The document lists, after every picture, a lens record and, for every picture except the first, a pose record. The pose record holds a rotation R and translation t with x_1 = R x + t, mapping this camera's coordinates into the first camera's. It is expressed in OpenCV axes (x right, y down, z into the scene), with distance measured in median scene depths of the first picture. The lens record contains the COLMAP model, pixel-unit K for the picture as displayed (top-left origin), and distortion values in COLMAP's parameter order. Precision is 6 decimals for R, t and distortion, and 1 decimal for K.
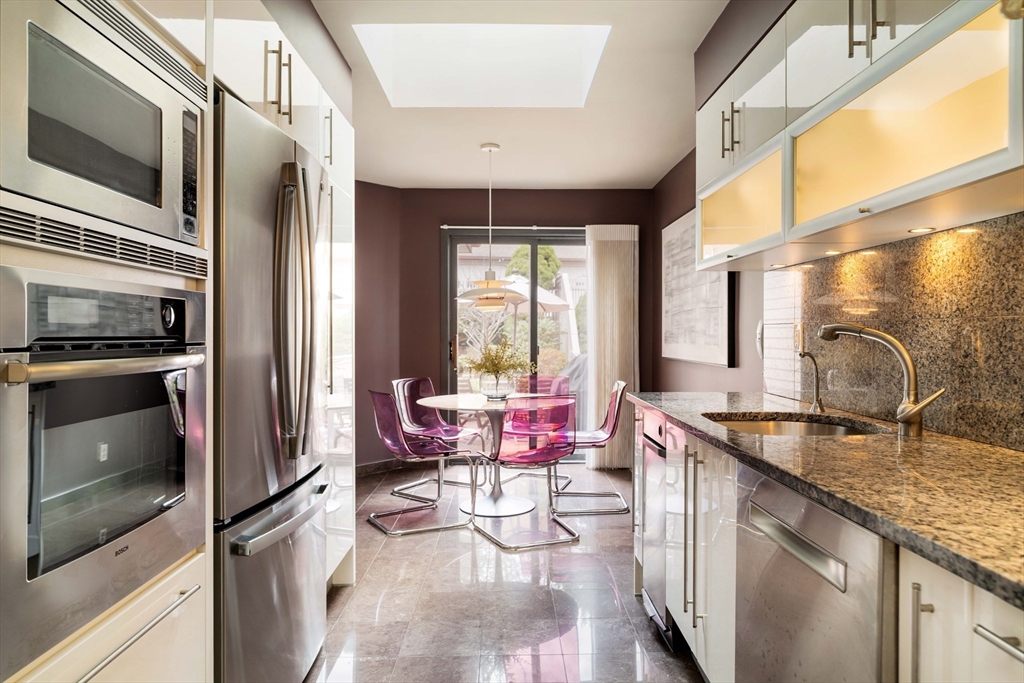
lens RADIAL K [[697.3, 0, 500.5], [0, 697.3, 343.5], [0, 0, 1]] dist [-0.003710, 0.000688]
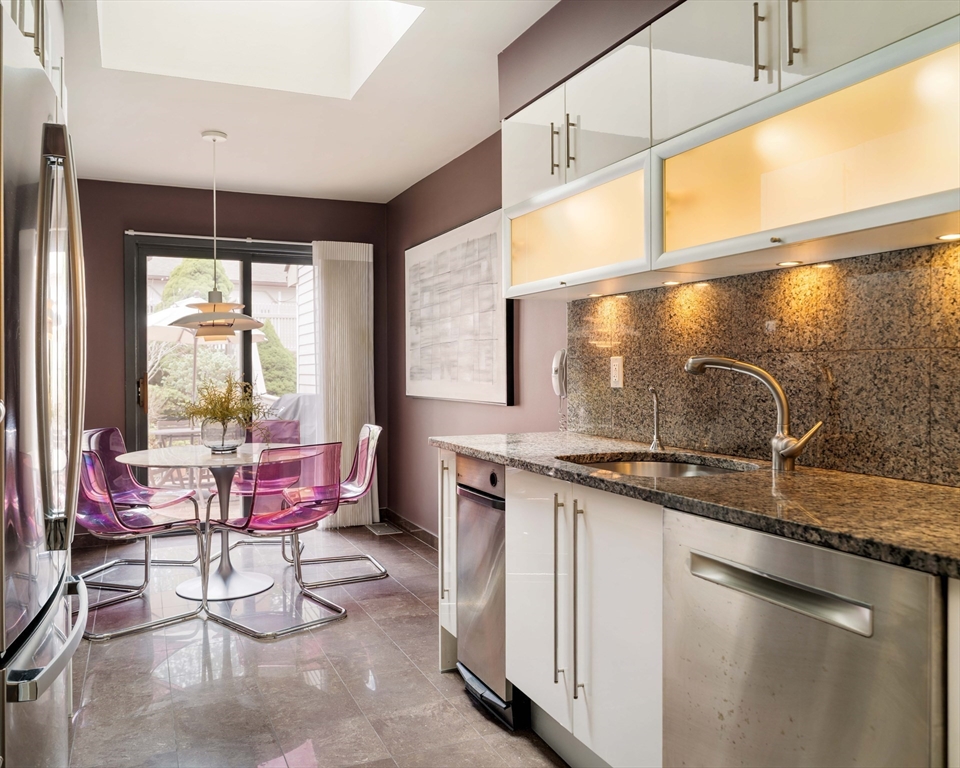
lens RADIAL K [[801.4, 0, 477.6], [0, 801.4, 376.2], [0, 0, 1]] dist [-0.003049, -0.000935]
pose [[0.922340, -0.007610, 0.386304, -0.180140], [0.009826, 0.999945, -0.003763, -0.000740], [-0.386254, 0.007267, 0.922364, 0.080850]]
